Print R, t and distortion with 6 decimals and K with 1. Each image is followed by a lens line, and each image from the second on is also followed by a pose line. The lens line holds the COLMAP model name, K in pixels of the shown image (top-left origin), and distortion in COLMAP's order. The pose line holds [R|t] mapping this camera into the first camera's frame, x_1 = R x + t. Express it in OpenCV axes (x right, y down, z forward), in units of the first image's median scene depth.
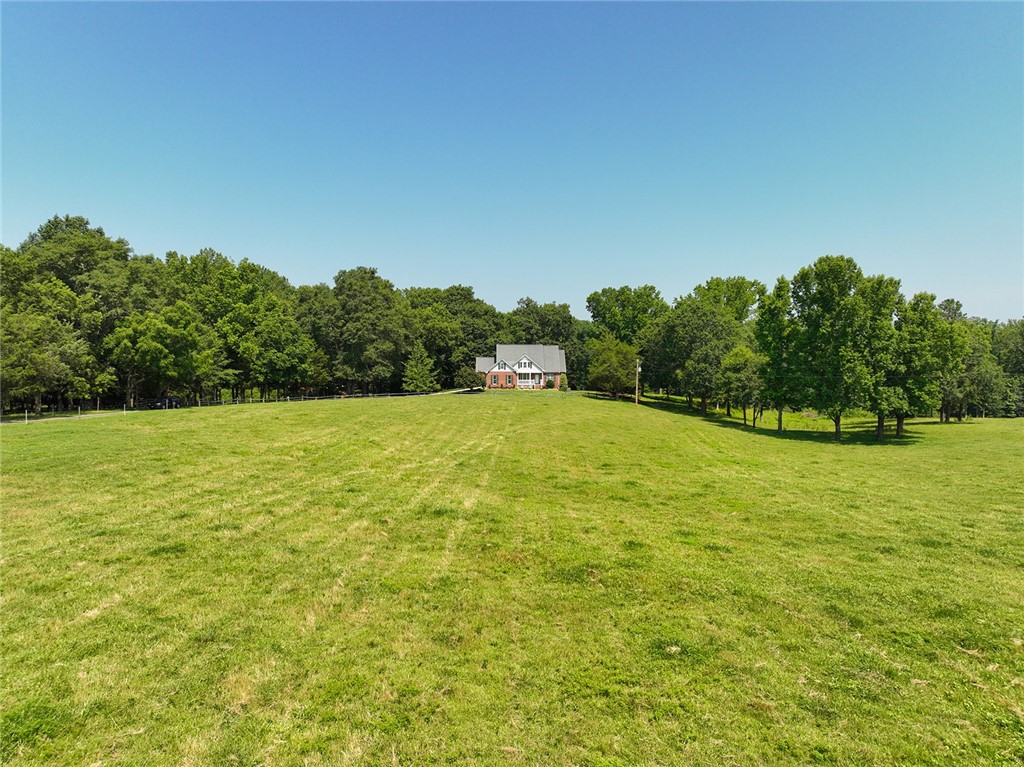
lens RADIAL K [[719.2, 0, 512.1], [0, 719.2, 381.2], [0, 0, 1]] dist [-0.002504, -0.000422]
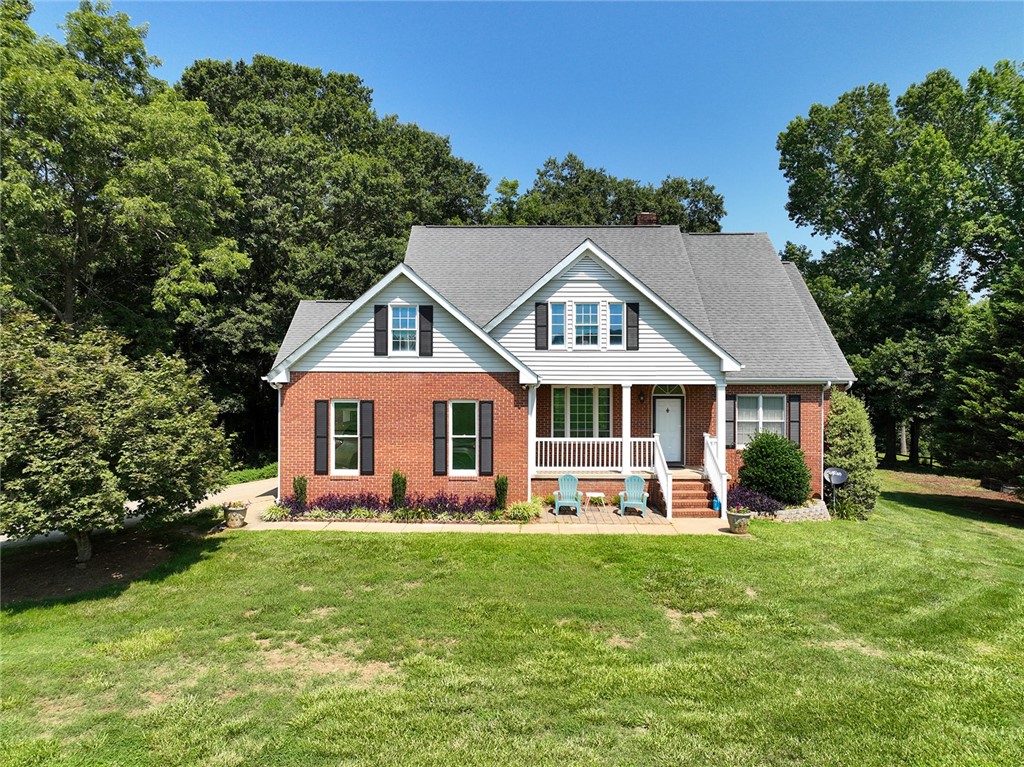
lens RADIAL K [[719.2, 0, 511.9], [0, 719.2, 387.1], [0, 0, 1]] dist [-0.002504, -0.000422]
pose [[0.999488, -0.001113, -0.031972, 0.008521], [0.000076, 0.999474, -0.032417, -0.006866], [0.031991, 0.032398, 0.998963, 0.867242]]
